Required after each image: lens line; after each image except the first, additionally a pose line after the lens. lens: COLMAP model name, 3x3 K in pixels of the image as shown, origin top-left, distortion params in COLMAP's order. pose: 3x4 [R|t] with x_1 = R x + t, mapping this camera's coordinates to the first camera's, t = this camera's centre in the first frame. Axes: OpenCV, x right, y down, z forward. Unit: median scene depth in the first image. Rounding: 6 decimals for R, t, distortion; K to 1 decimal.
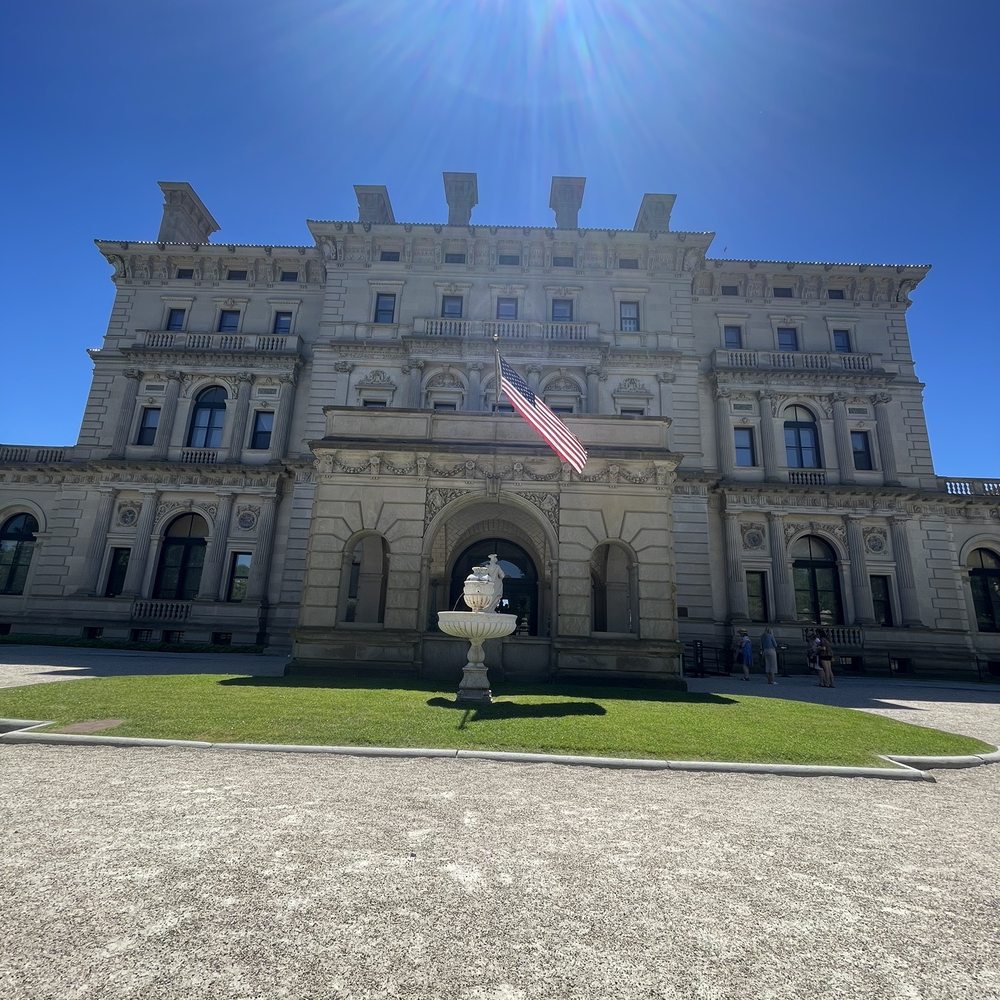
lens RADIAL K [[522.5, 0, 501.4], [0, 522.5, 497.1], [0, 0, 1]] dist [-0.003595, -0.000058]
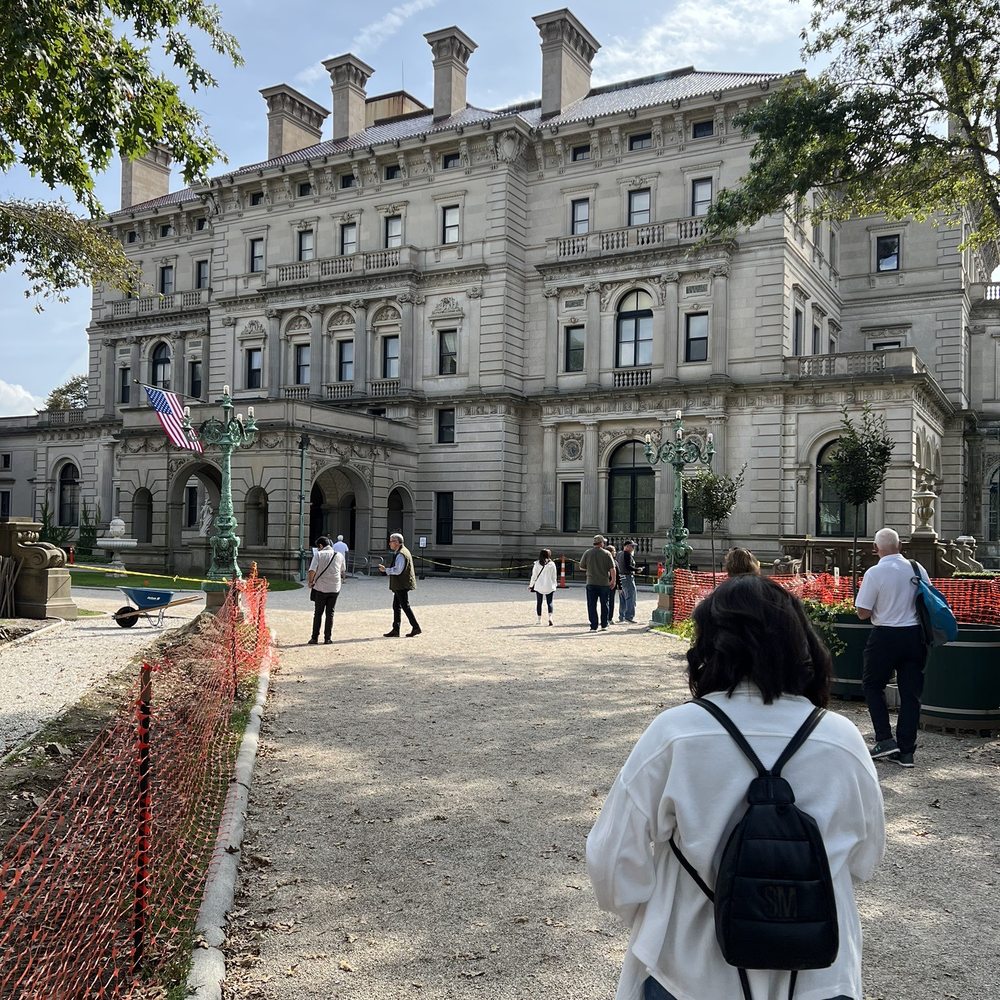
lens RADIAL K [[978.6, 0, 505.4], [0, 978.6, 499.8], [0, 0, 1]] dist [0.072009, 0.000000]
pose [[0.875975, -0.041618, -0.480557, 1.210469], [0.134603, 0.977785, 0.160679, -0.133457], [0.463194, -0.205436, 0.862118, -0.629407]]
